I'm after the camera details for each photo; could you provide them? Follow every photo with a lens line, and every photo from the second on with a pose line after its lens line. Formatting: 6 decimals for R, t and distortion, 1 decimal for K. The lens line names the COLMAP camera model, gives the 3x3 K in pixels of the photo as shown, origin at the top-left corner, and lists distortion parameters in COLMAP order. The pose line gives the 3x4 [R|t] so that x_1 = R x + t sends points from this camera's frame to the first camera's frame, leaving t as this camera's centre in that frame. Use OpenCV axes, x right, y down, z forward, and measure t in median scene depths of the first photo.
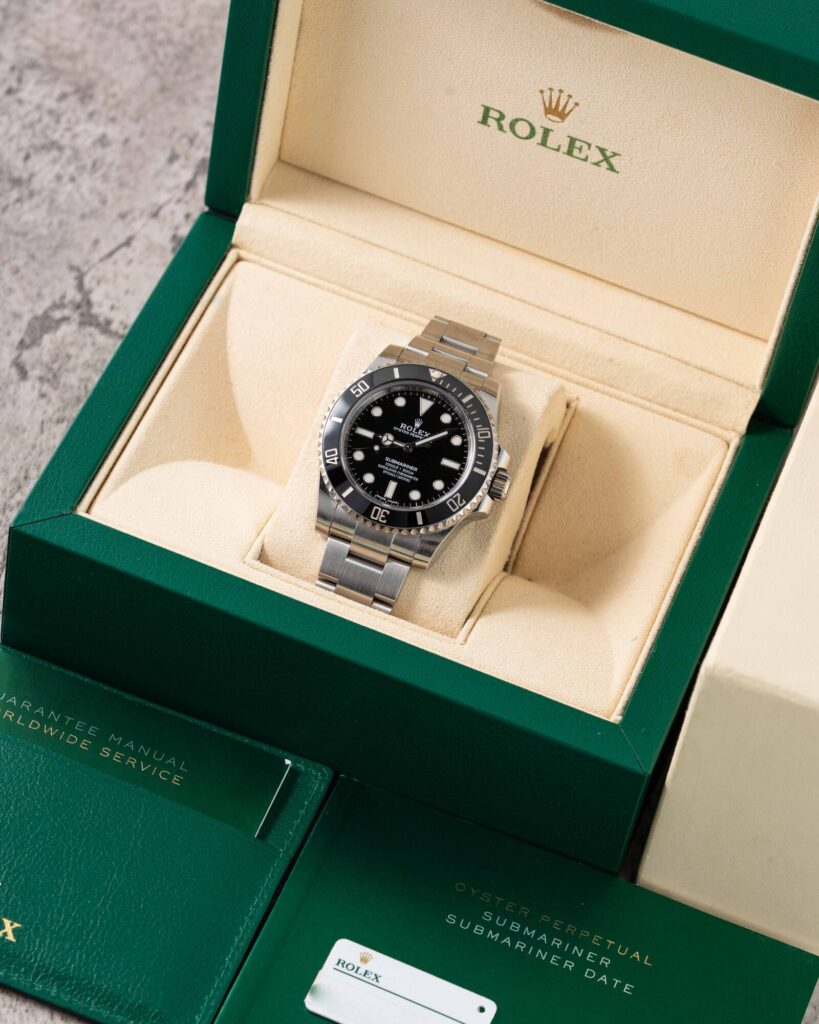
lens RADIAL K [[5140.5, 0, 410.5], [0, 5140.5, 513.5], [0, 0, 1]] dist [0.026991, 0.000000]
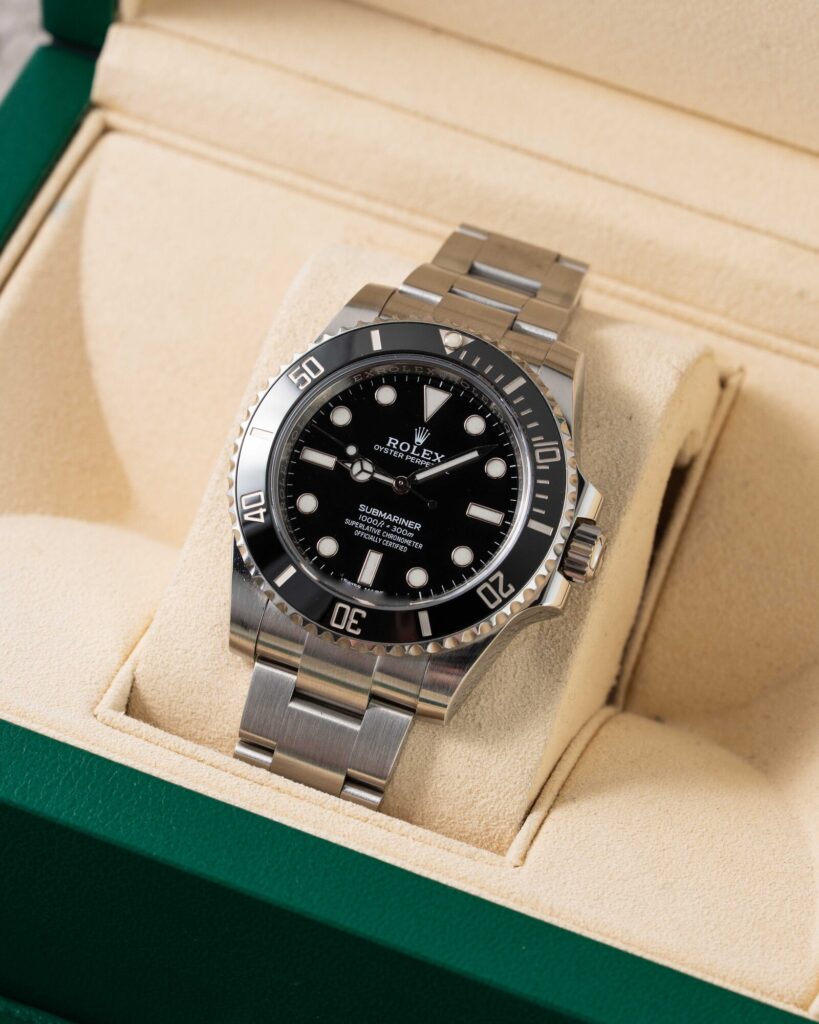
lens RADIAL K [[5140.5, 0, 403.3], [0, 5140.5, 508.5], [0, 0, 1]] dist [0.026991, 0.000000]
pose [[0.997046, -0.032356, -0.069661, 0.035059], [0.034188, 0.999096, 0.025274, -0.023175], [0.068781, -0.027581, 0.997250, 0.480929]]
